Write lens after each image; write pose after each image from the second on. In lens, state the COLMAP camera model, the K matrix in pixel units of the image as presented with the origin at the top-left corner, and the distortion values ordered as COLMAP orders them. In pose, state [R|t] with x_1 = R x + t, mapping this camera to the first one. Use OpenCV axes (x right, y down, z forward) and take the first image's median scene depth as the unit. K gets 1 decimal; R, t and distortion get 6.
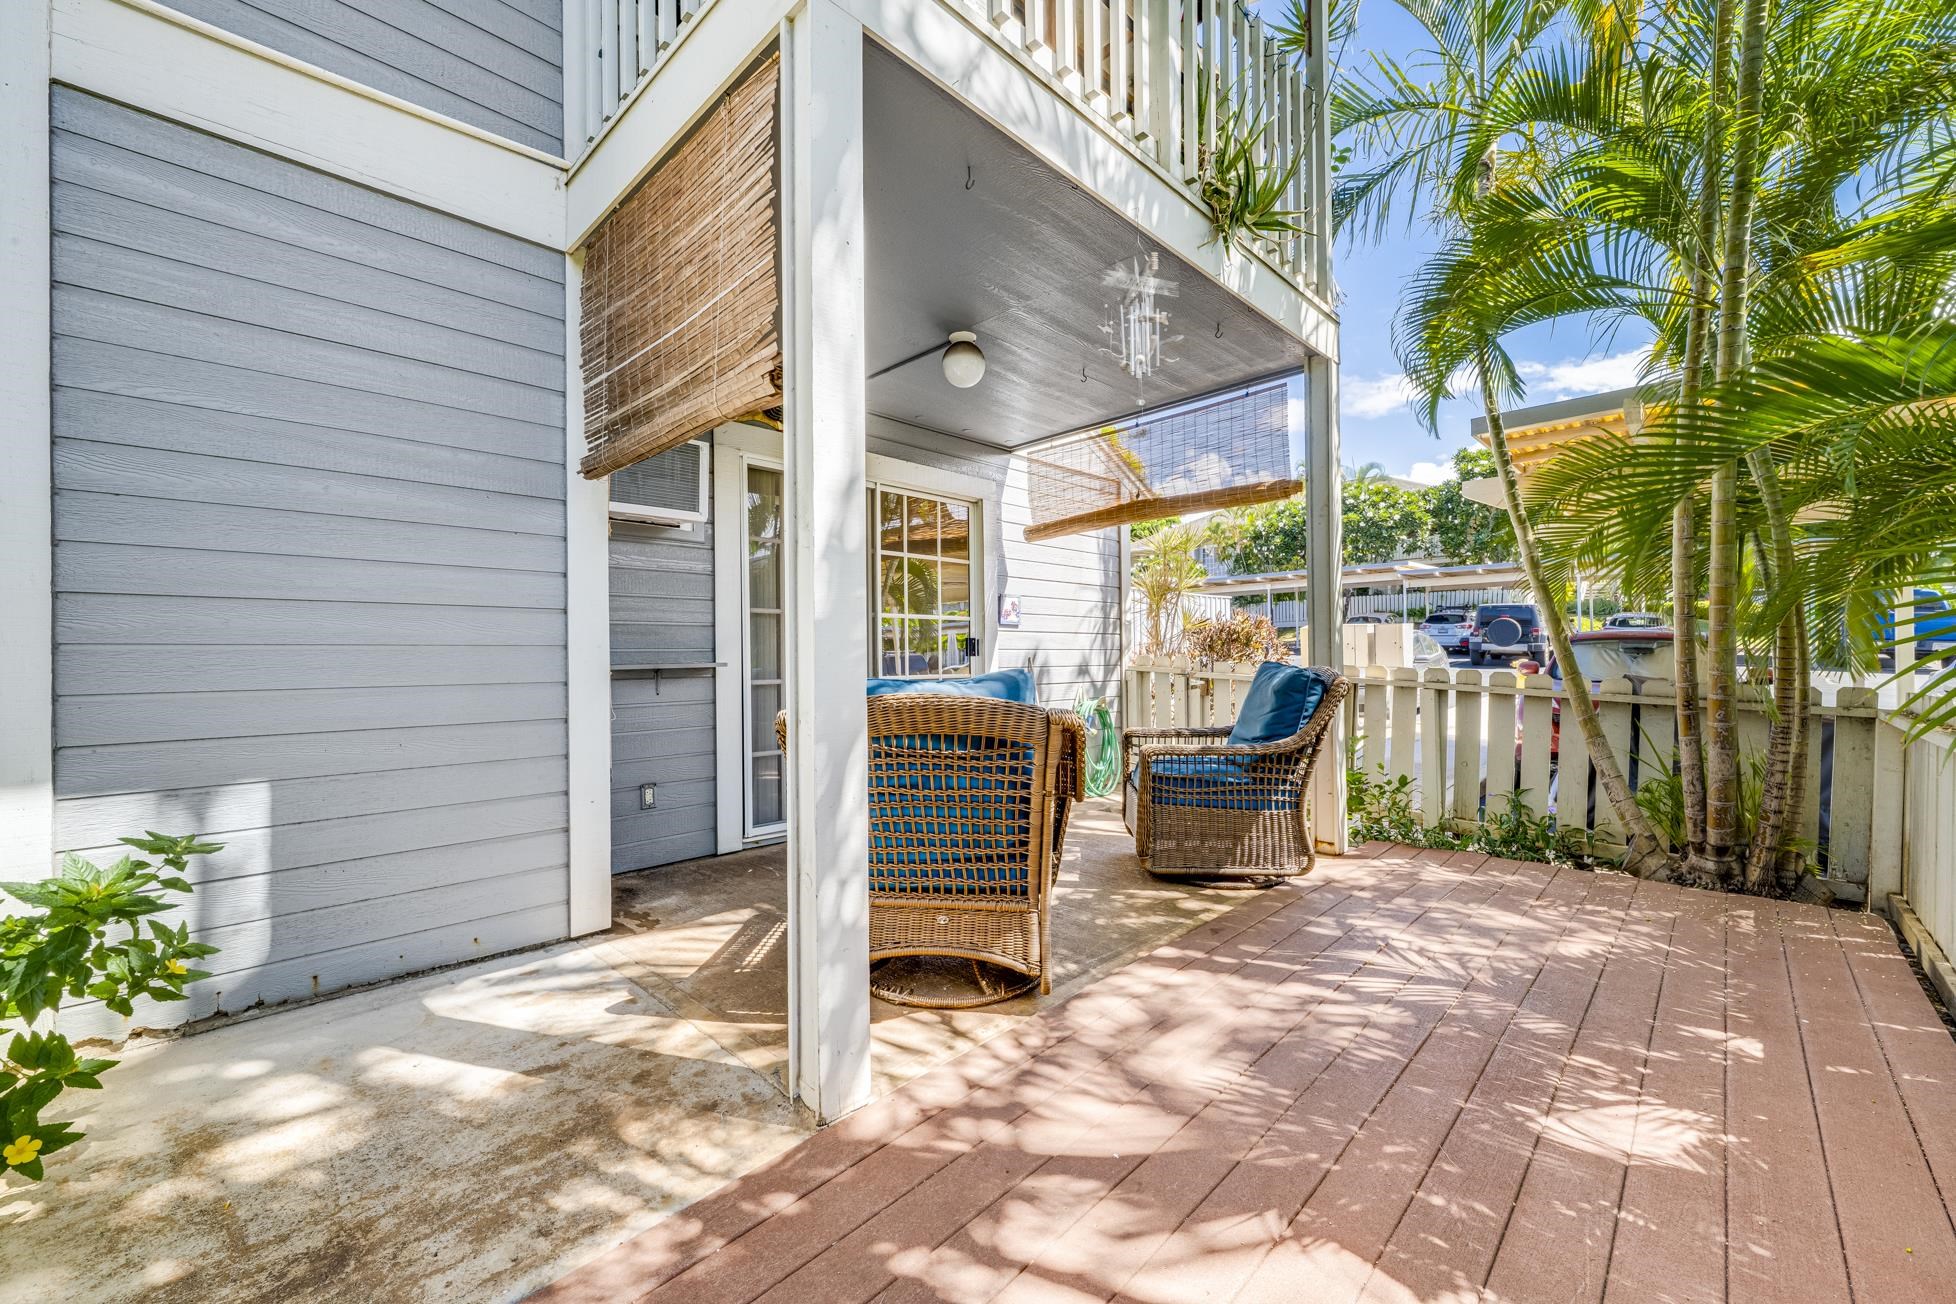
lens RADIAL K [[786.0, 0, 974.8], [0, 786.0, 655.7], [0, 0, 1]] dist [0.000115, 0.000137]
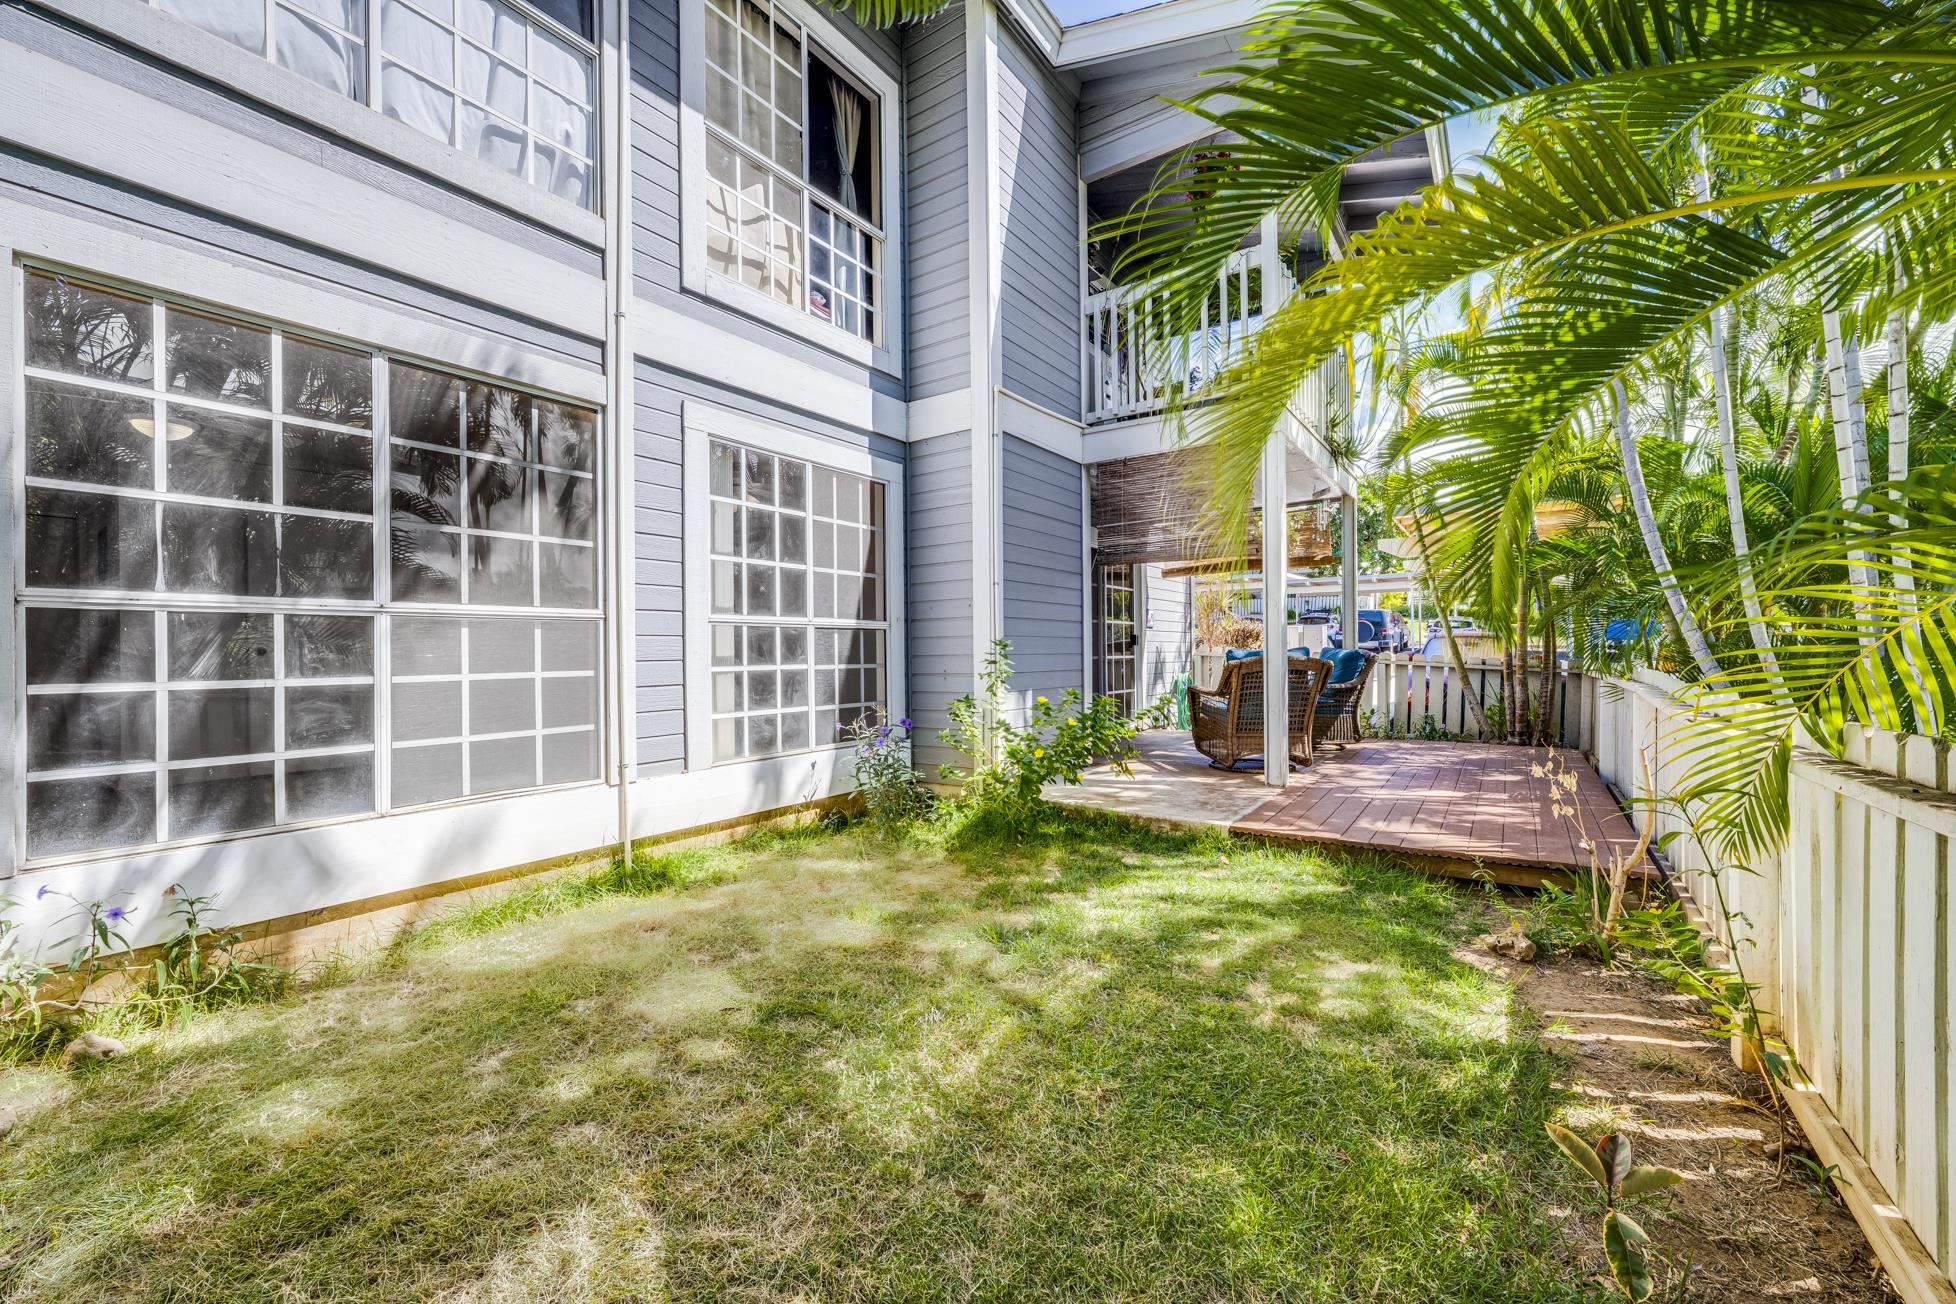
lens RADIAL K [[786.0, 0, 974.8], [0, 786.0, 655.7], [0, 0, 1]] dist [0.000115, 0.000137]
pose [[0.986596, 0.001023, 0.163179, -0.894488], [-0.001907, 0.999984, 0.005259, 0.021114], [-0.163171, -0.005500, 0.986582, -0.895521]]
